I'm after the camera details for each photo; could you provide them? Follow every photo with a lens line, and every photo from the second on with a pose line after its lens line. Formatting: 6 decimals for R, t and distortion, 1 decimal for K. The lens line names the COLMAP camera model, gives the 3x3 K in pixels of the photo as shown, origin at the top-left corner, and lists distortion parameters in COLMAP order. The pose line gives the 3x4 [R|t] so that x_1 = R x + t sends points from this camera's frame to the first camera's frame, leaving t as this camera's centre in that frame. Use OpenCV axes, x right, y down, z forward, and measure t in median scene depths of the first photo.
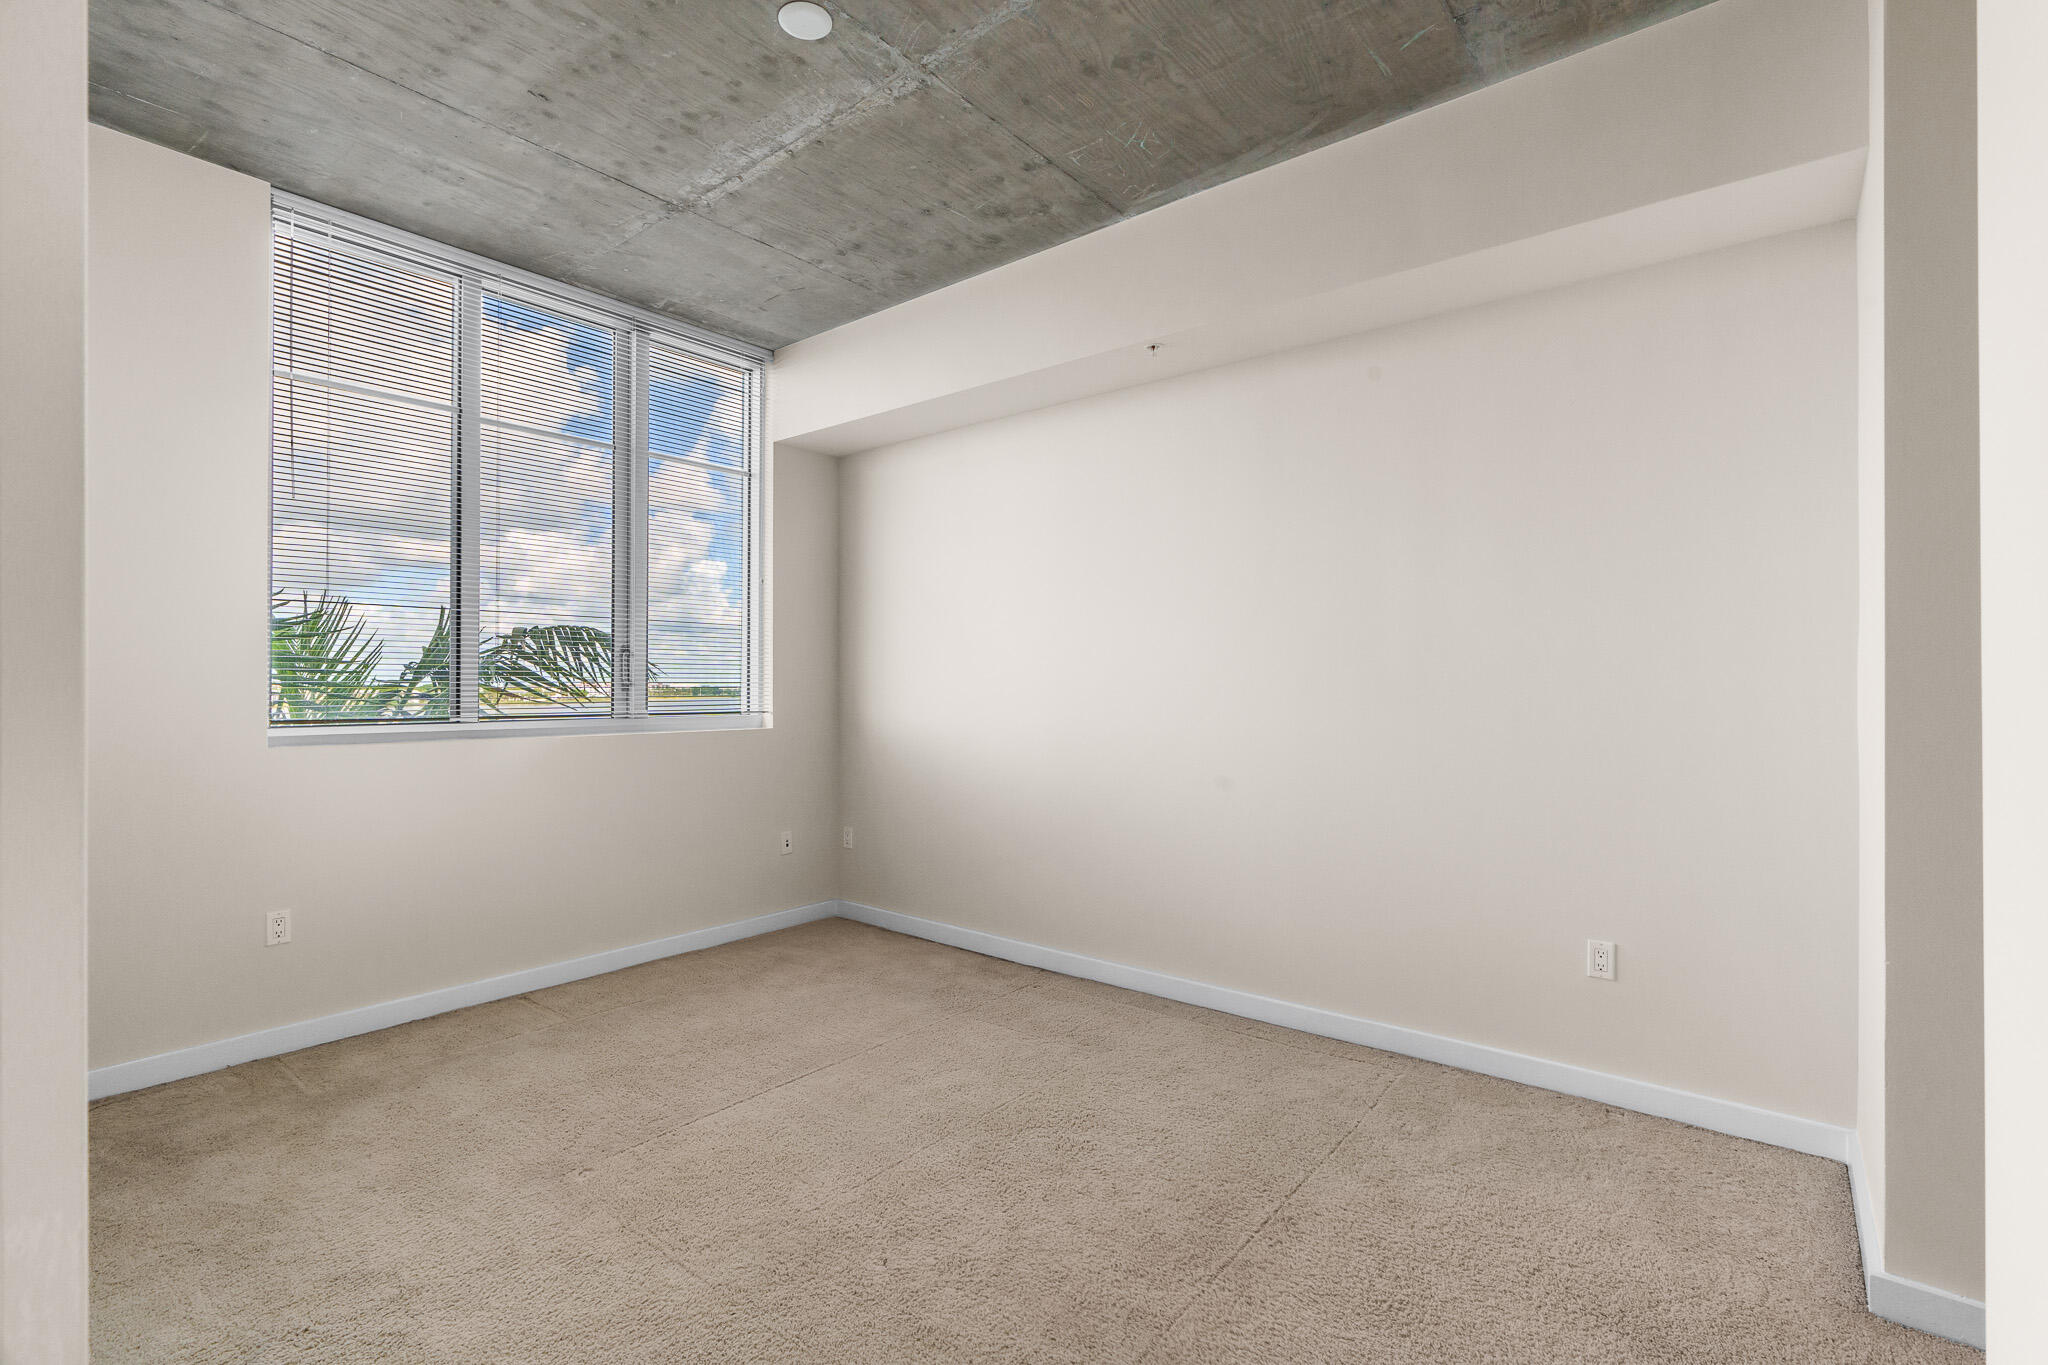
lens RADIAL K [[933.6, 0, 1027.5], [0, 933.6, 679.9], [0, 0, 1]] dist [-0.016397, 0.011013]
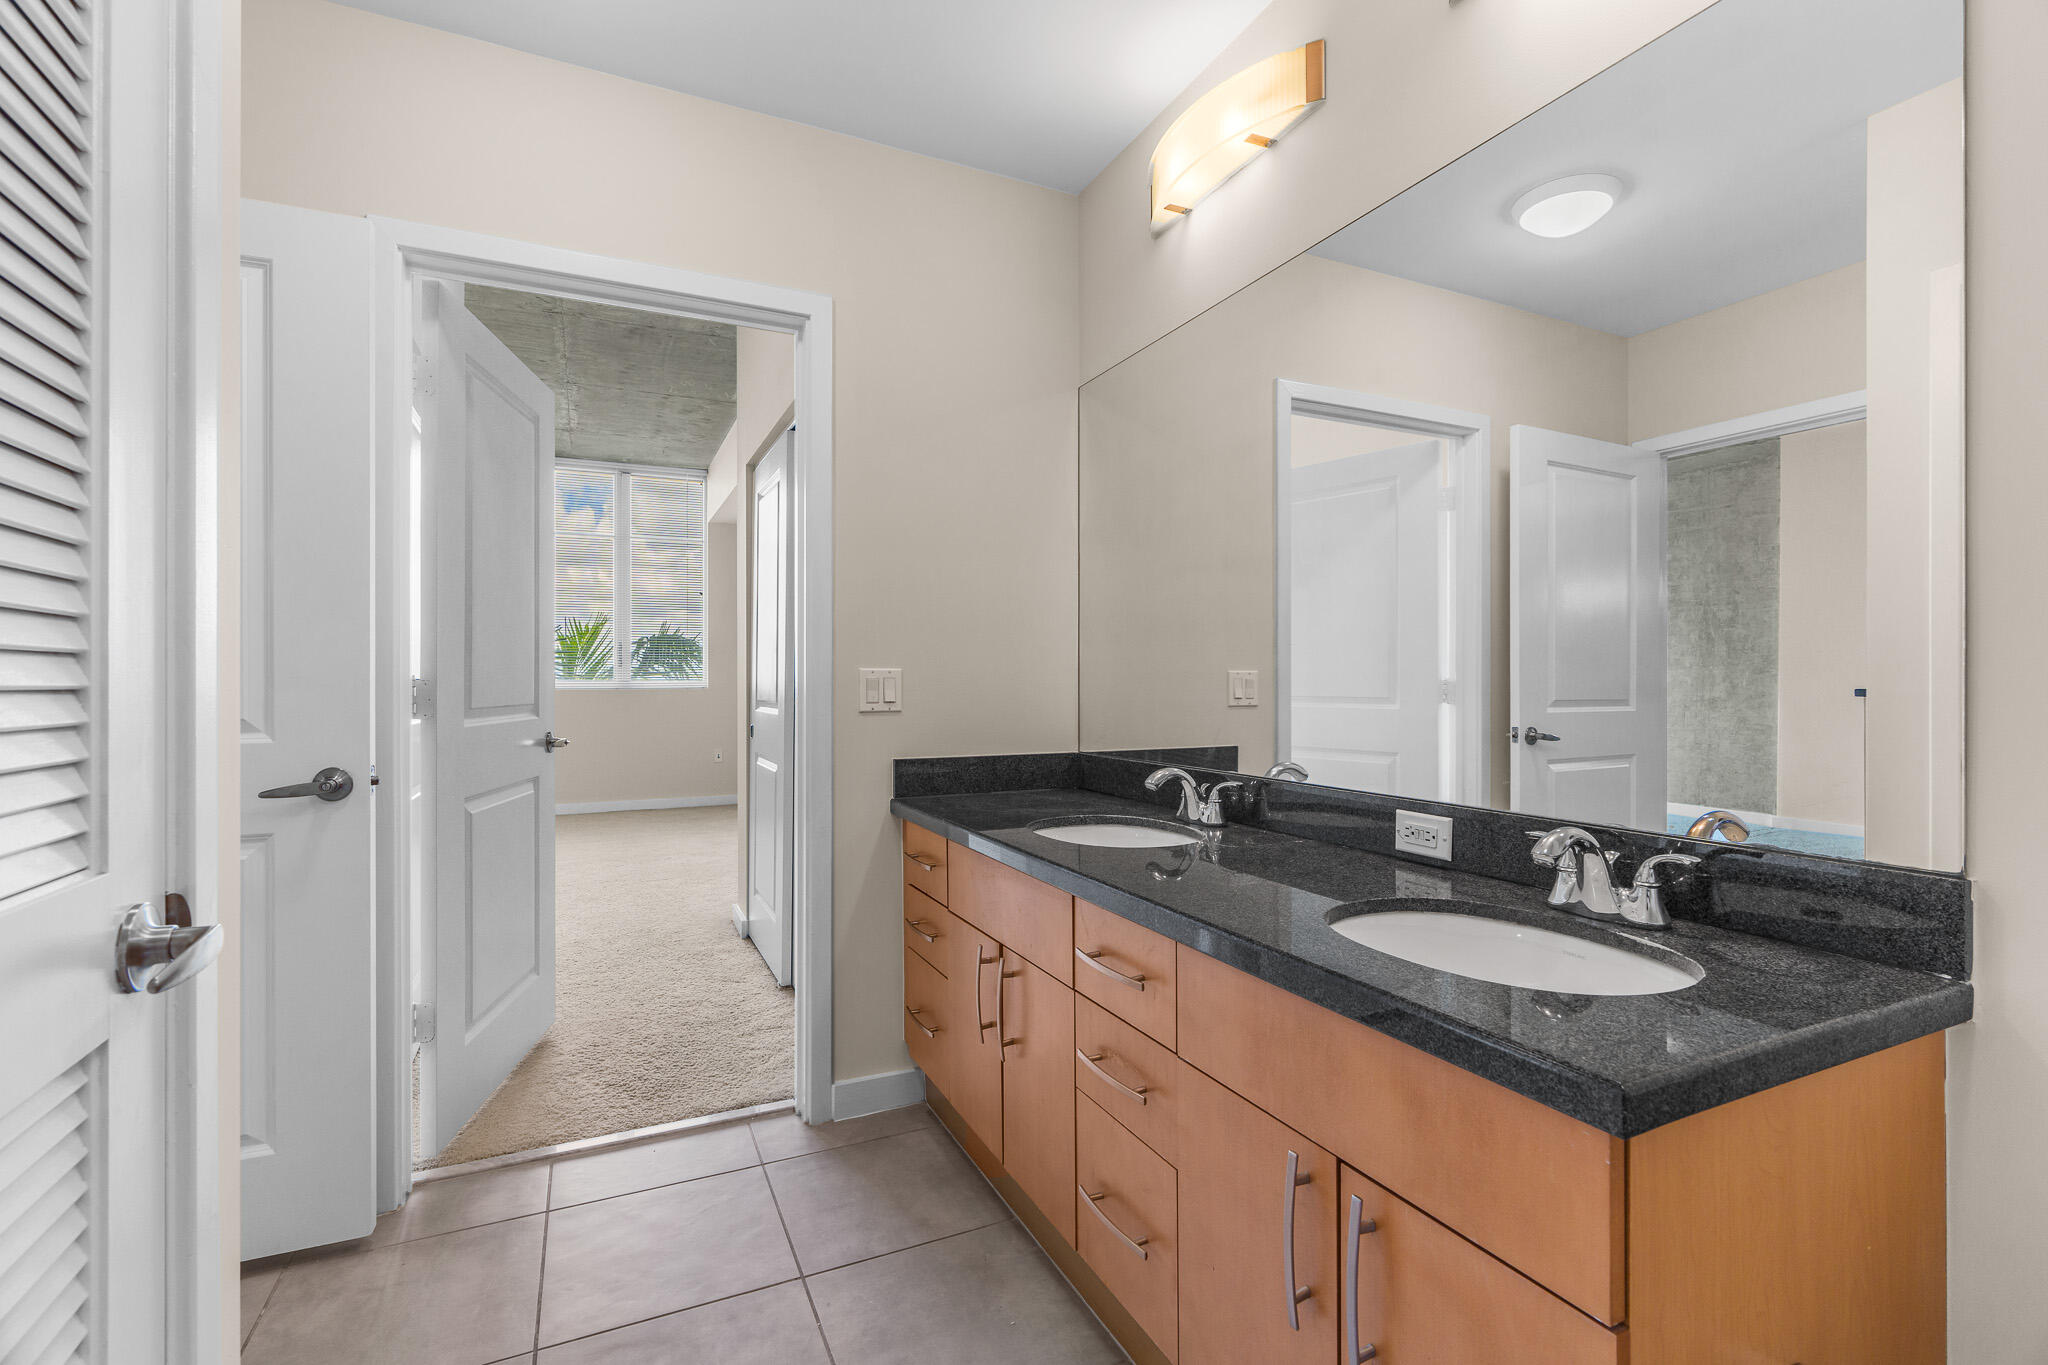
lens RADIAL K [[930.9, 0, 1024.0], [0, 930.9, 682.5], [0, 0, 1]] dist [-0.003099, -0.000207]
pose [[0.898170, -0.001198, -0.439646, 1.386830], [0.005437, 0.999950, 0.008384, 0.039228], [0.439614, -0.009920, 0.898132, -0.402233]]
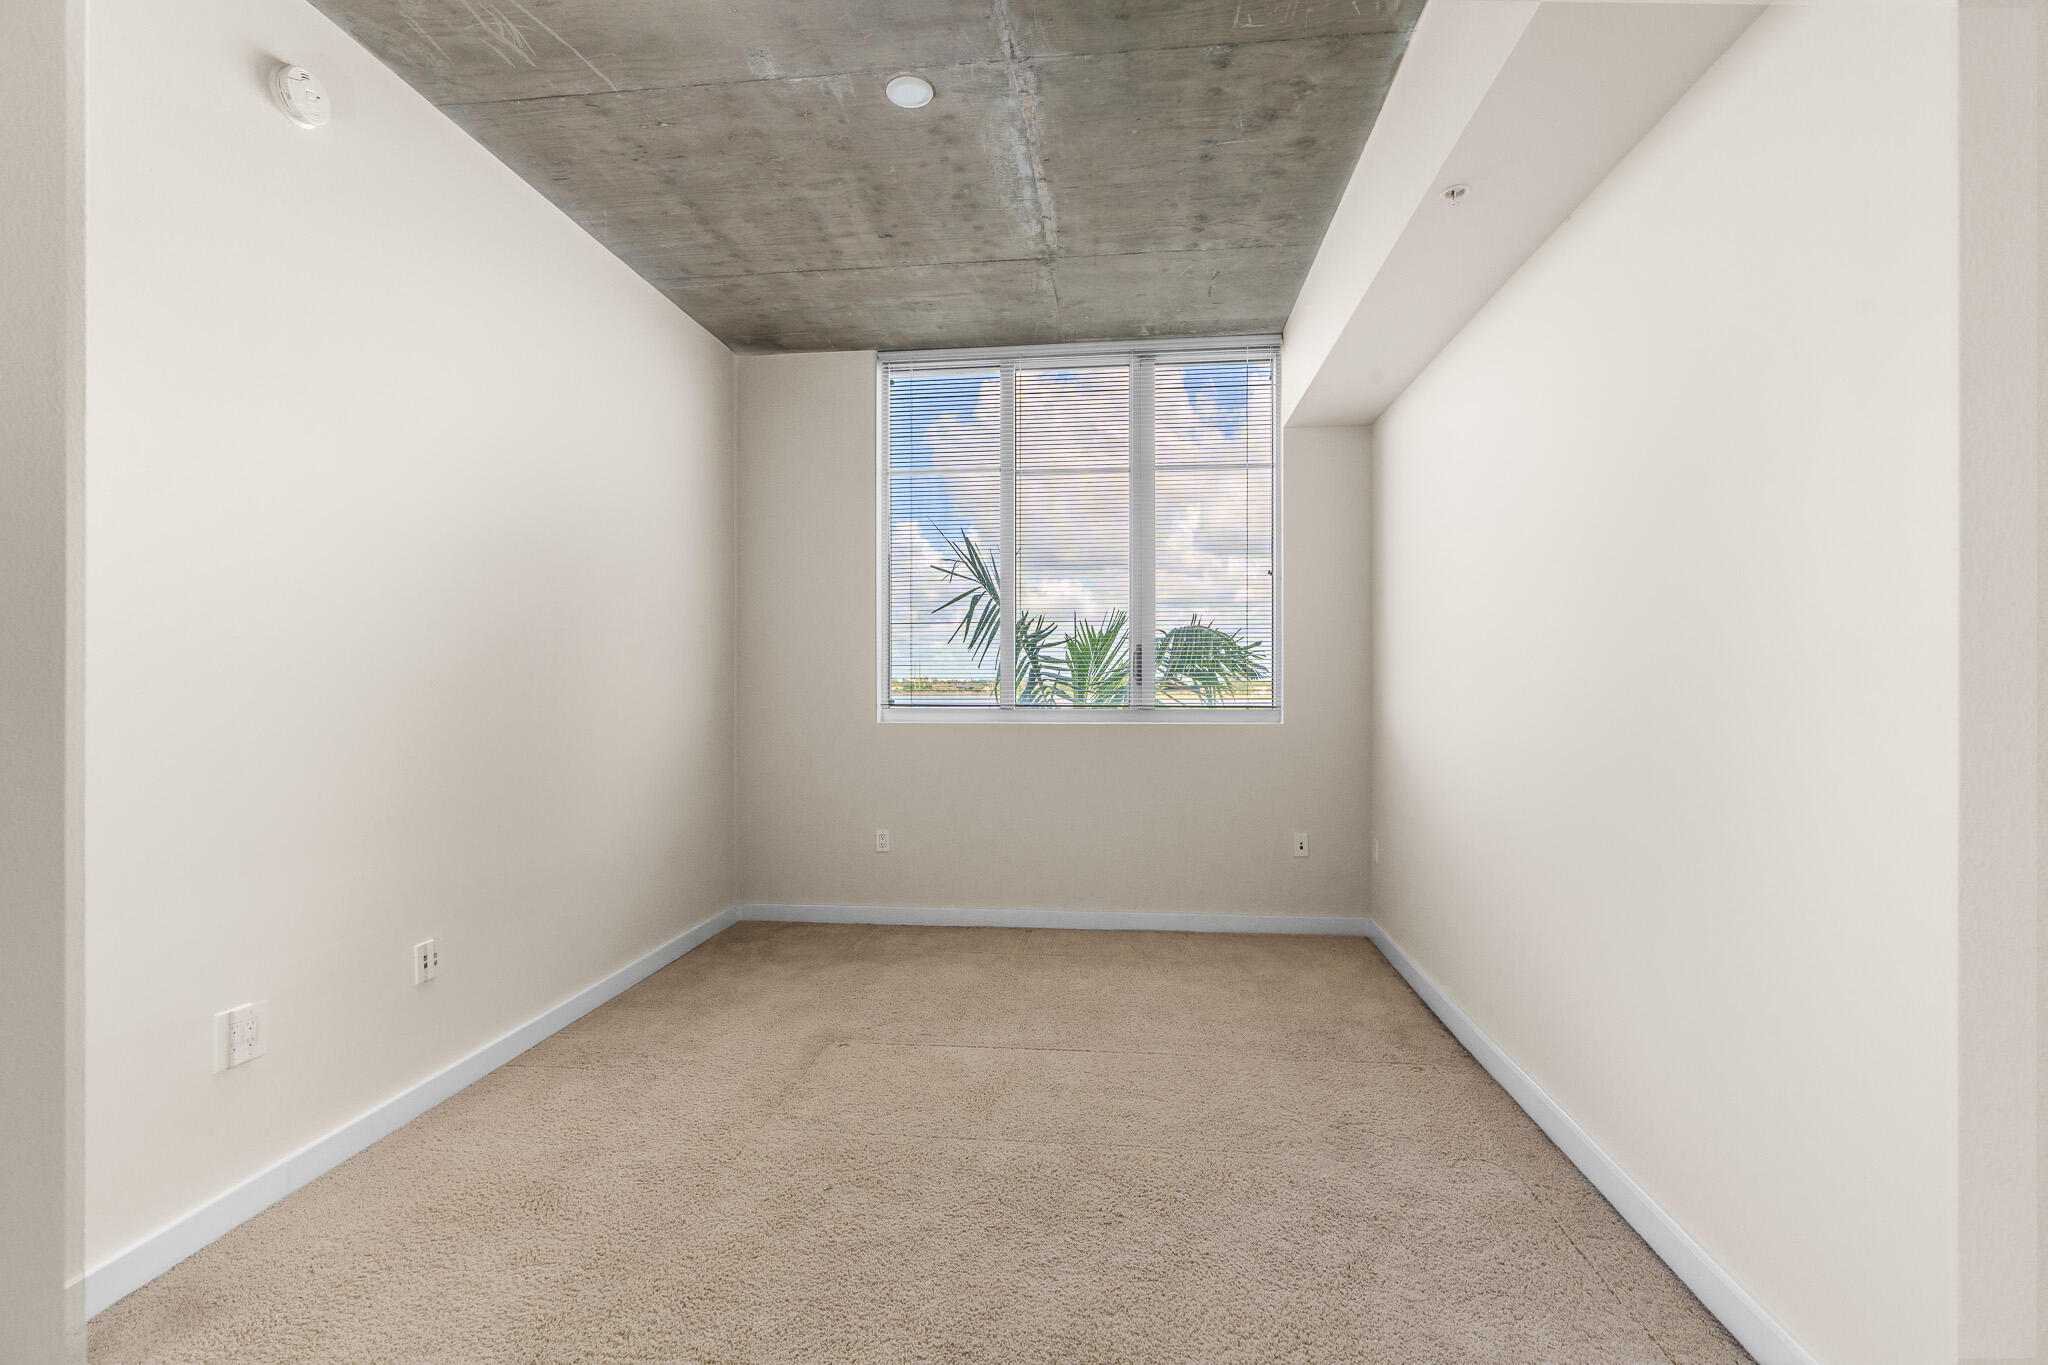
lens RADIAL K [[930.9, 0, 1024.0], [0, 930.9, 682.5], [0, 0, 1]] dist [-0.003099, -0.000207]
pose [[0.535826, 0.001056, -0.844328, 0.545368], [0.007886, 0.999949, 0.006255, 0.000716], [0.844292, -0.010010, 0.535791, 0.350104]]
